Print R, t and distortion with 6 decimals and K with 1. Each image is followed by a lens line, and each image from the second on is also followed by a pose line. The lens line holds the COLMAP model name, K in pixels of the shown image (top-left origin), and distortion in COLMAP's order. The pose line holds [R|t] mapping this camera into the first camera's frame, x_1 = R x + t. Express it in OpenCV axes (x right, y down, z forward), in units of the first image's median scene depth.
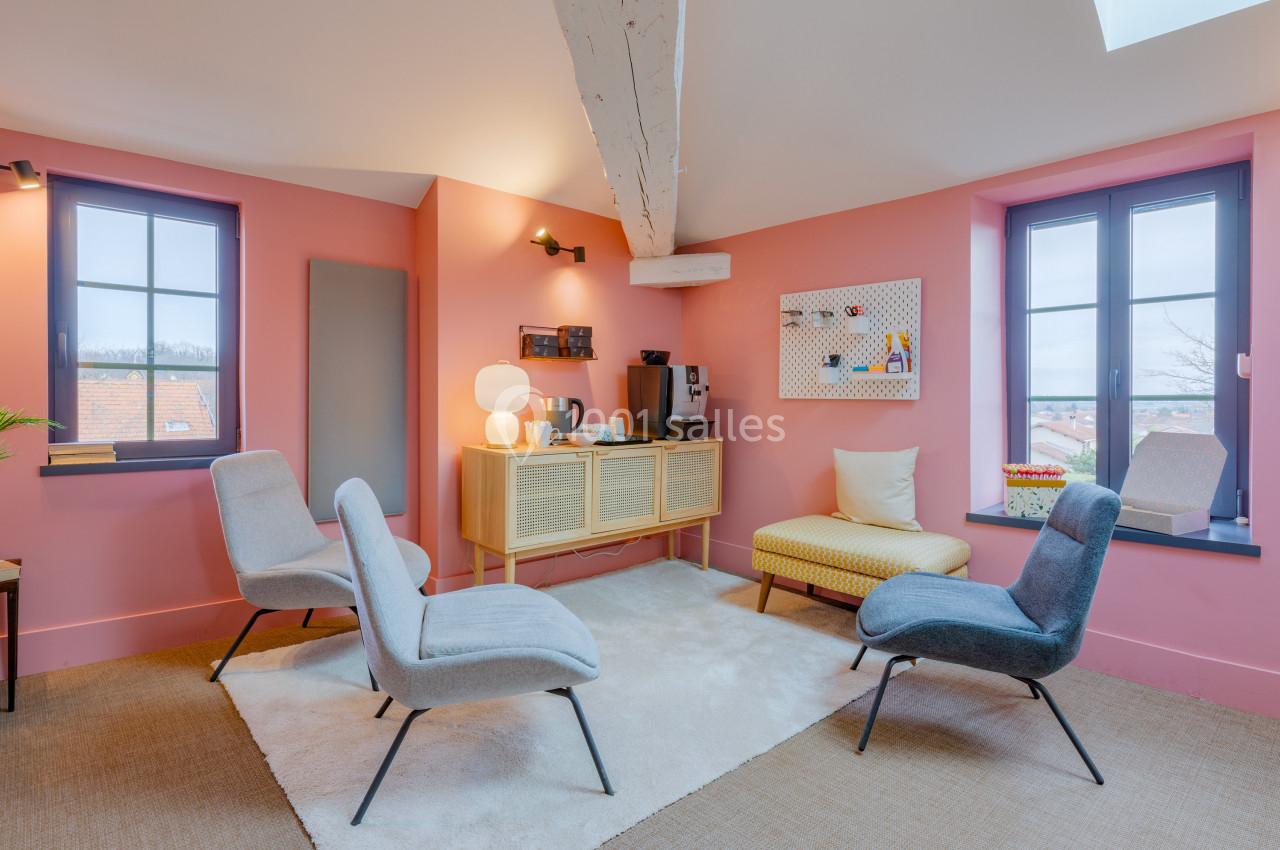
lens RADIAL K [[649.0, 0, 641.0], [0, 649.0, 403.8], [0, 0, 1]] dist [-0.003008, -0.000374]
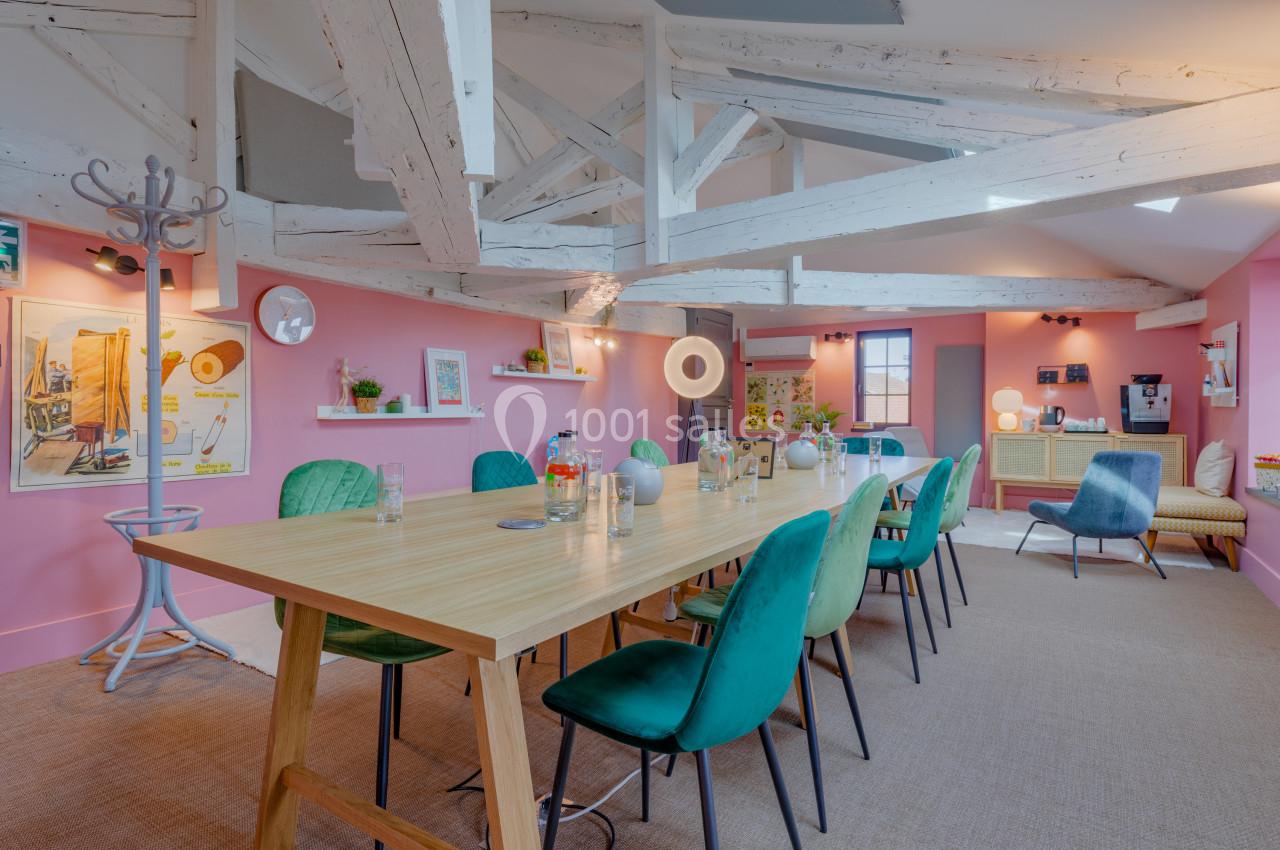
lens RADIAL K [[649.0, 0, 641.0], [0, 649.0, 403.8], [0, 0, 1]] dist [-0.003008, -0.000374]
pose [[0.252184, -0.006211, -0.967659, 1.466667], [-0.011401, 0.999891, -0.009389, 0.015556], [0.967612, 0.013400, 0.252086, -0.610573]]
